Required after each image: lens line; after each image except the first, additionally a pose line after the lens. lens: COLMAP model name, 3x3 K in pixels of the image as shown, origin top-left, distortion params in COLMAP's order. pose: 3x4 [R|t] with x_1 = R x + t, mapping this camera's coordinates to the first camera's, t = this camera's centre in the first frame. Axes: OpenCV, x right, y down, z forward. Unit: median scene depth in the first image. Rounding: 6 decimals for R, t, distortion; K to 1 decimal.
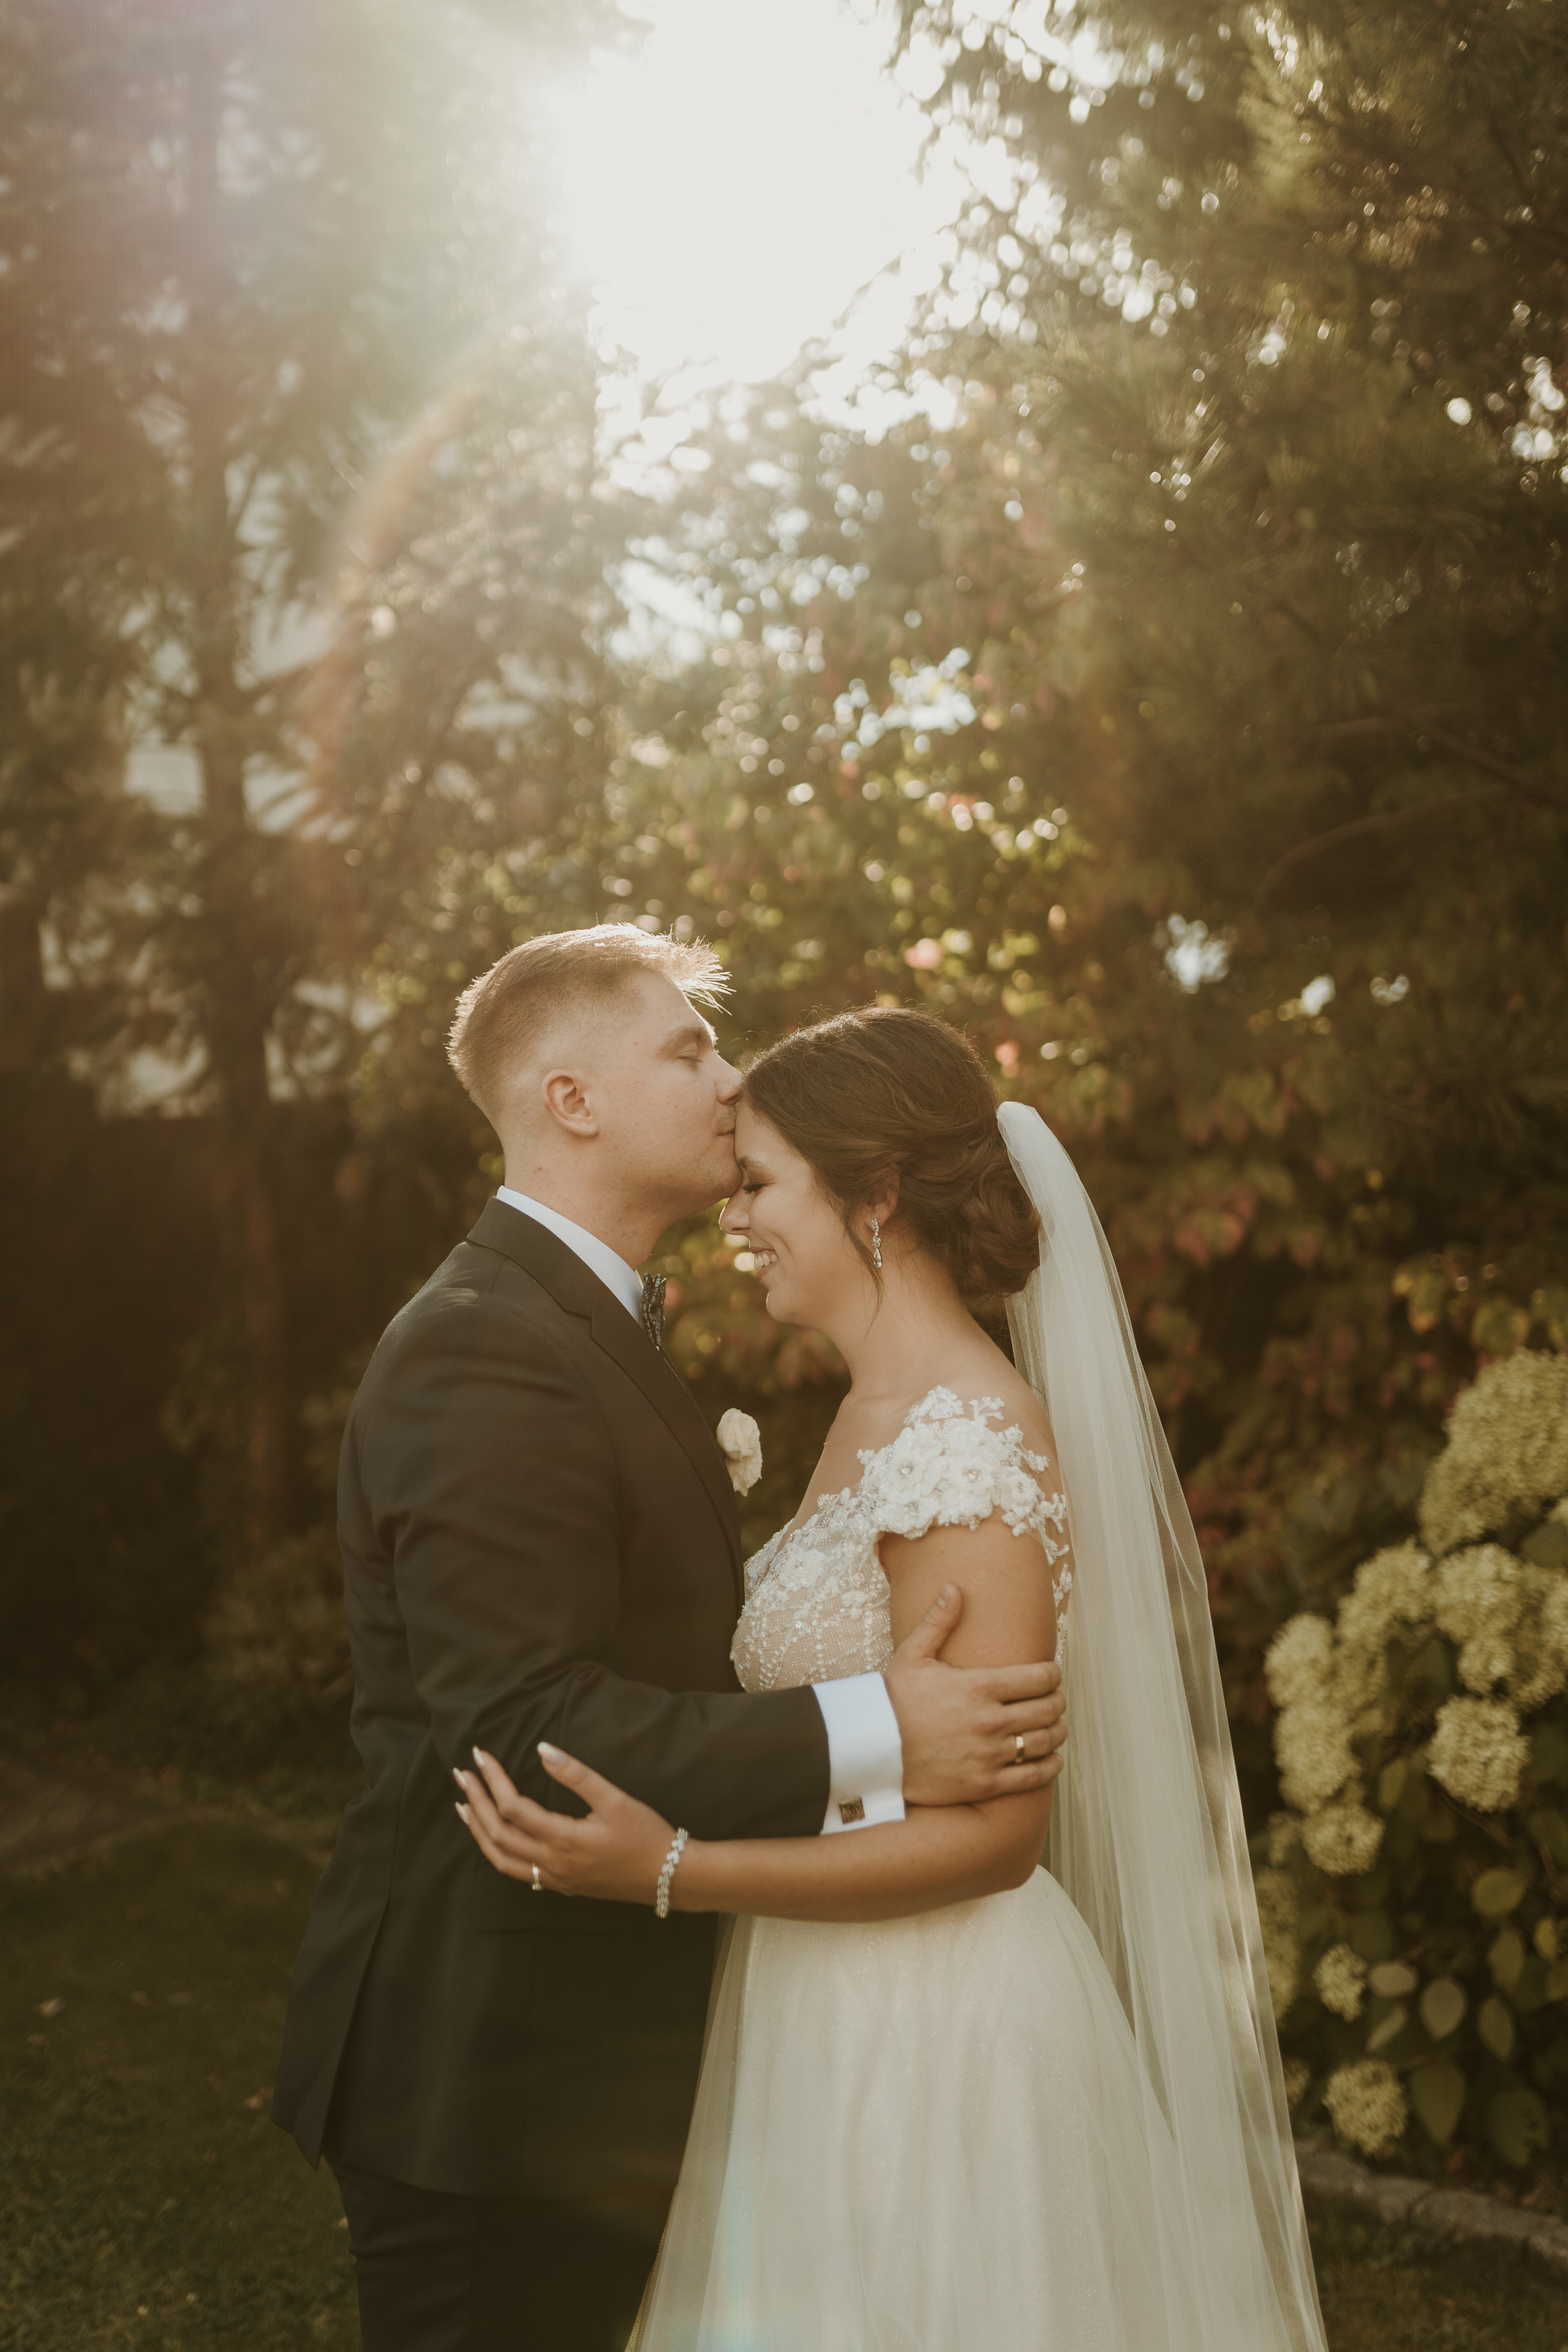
lens RADIAL K [[2298.7, 0, 752.5], [0, 2298.7, 1195.5], [0, 0, 1]] dist [0.005205, 0.000000]
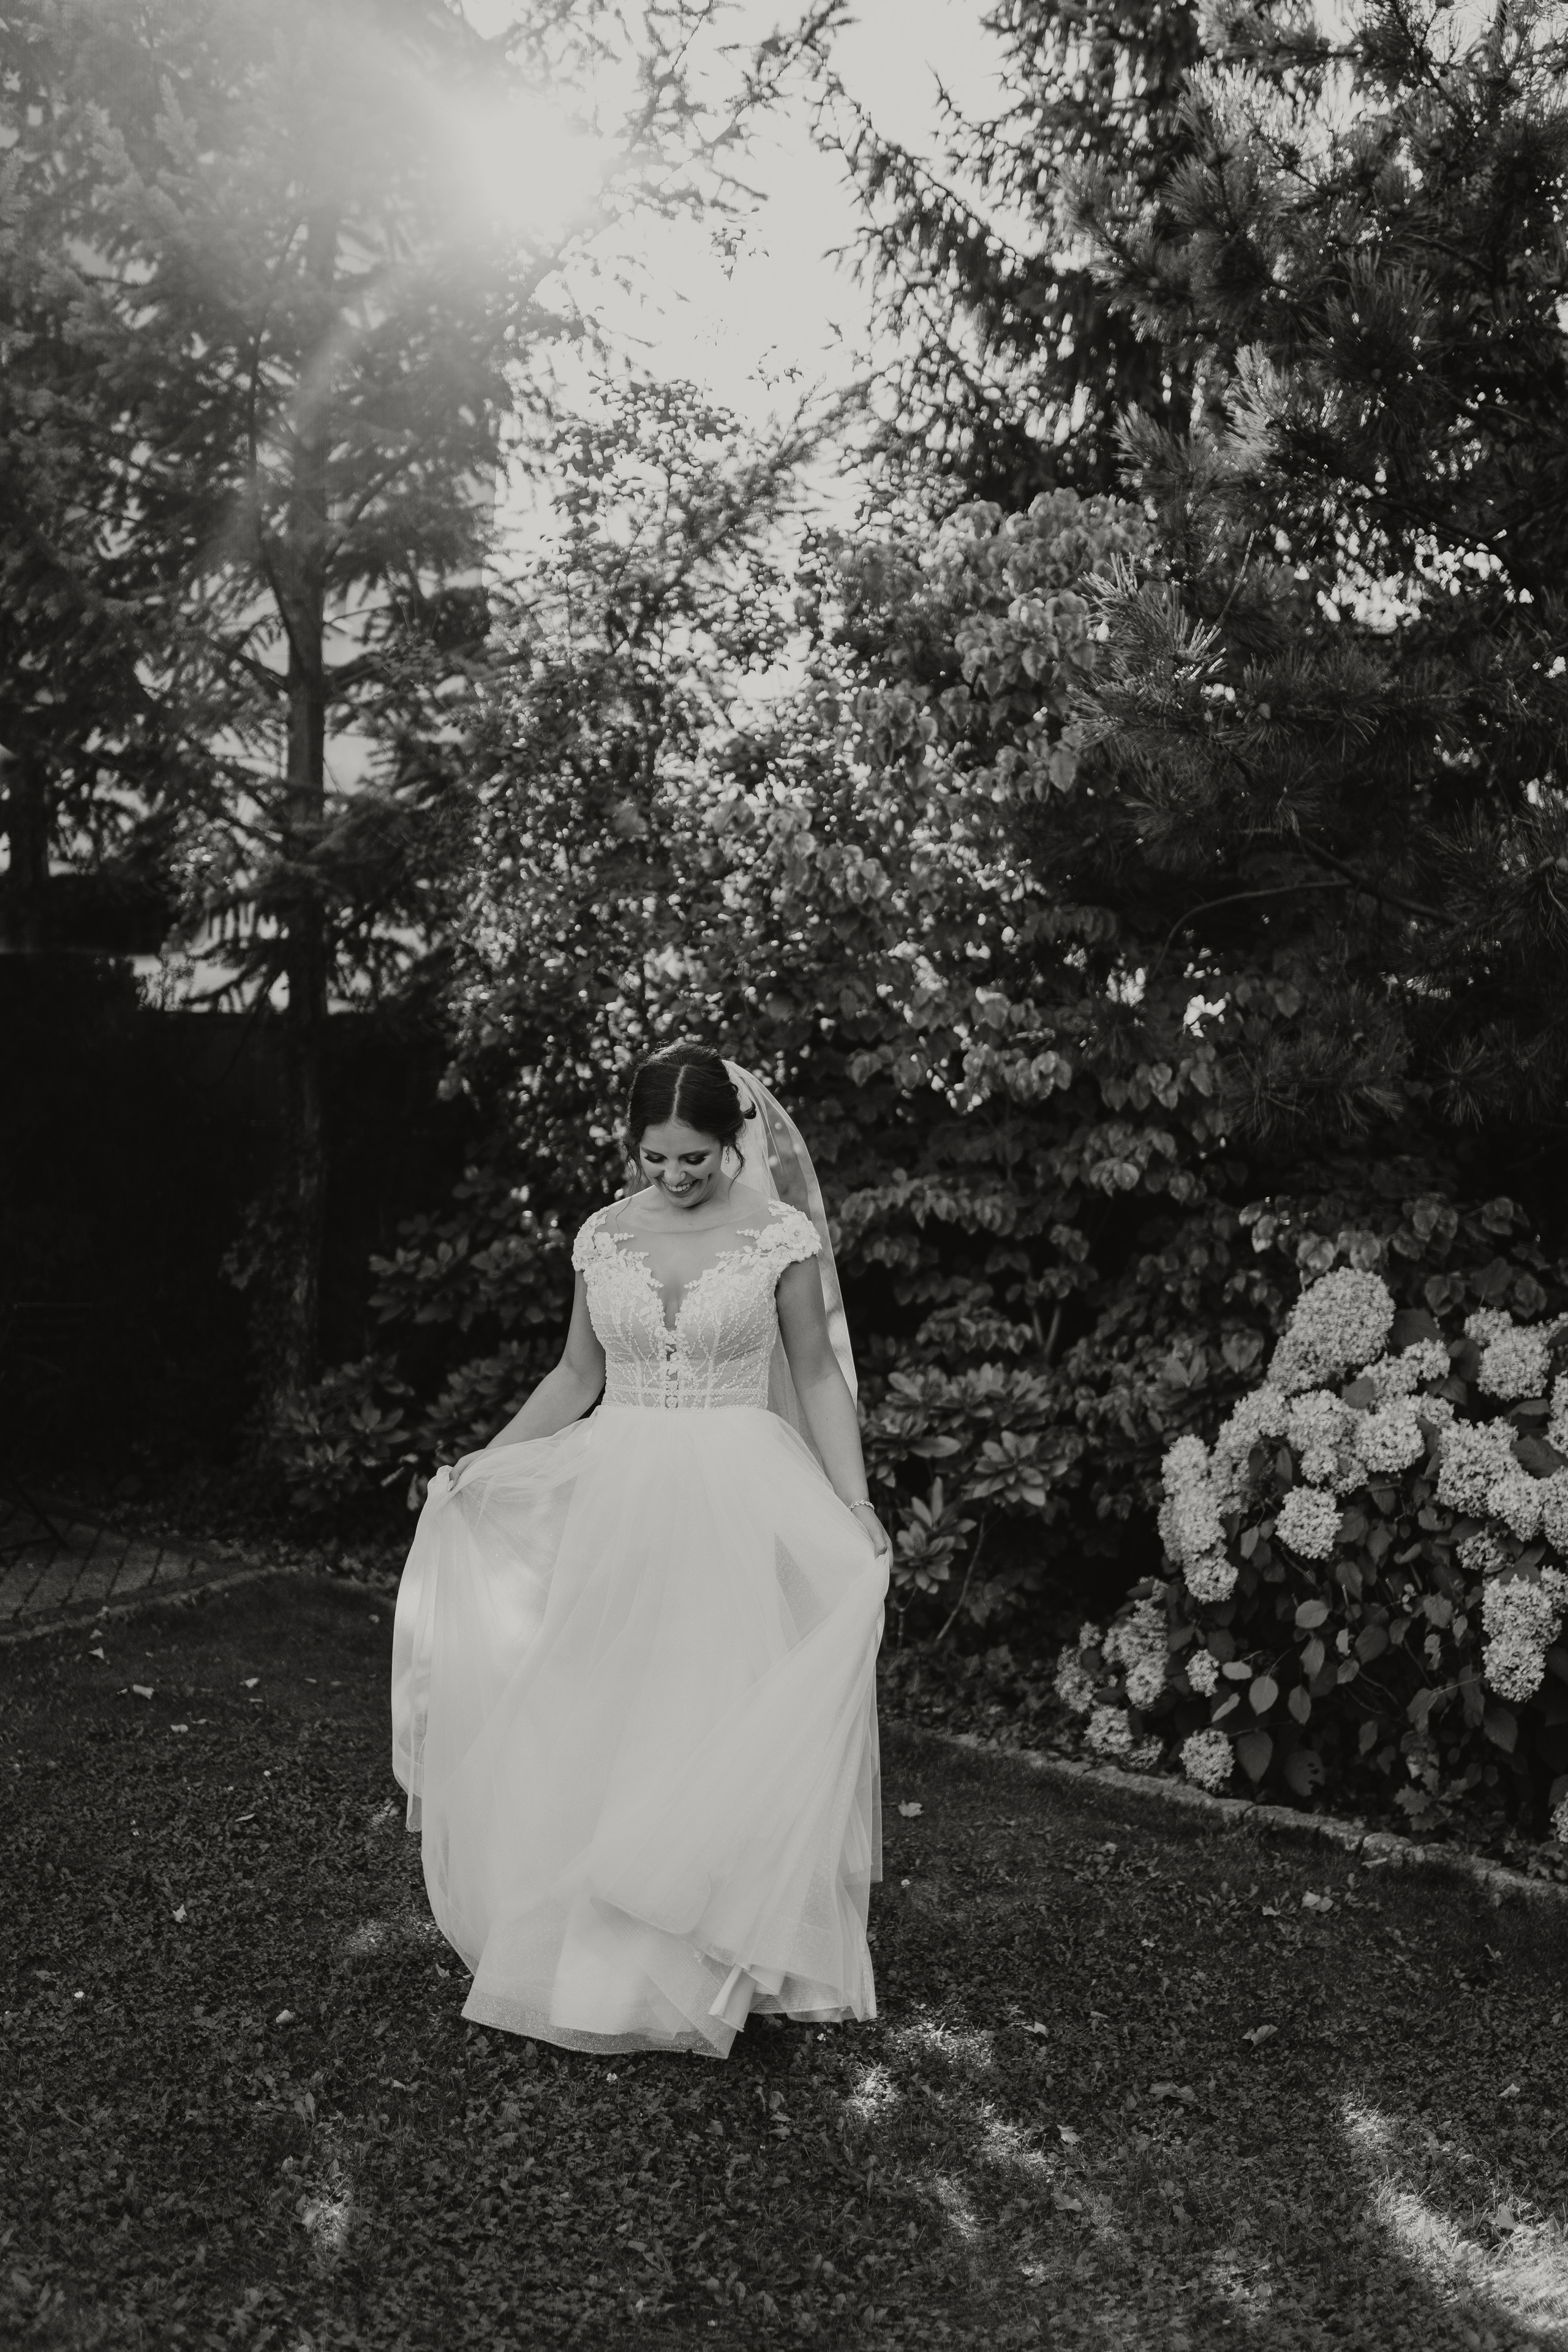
lens RADIAL K [[2181.6, 0, 787.3], [0, 2181.6, 1198.8], [0, 0, 1]] dist [0.003434, 0.000000]
pose [[0.985950, 0.068598, 0.152305, -0.250883], [-0.074452, 0.996676, 0.033068, 0.002497], [-0.149531, -0.043943, 0.987780, -0.361750]]
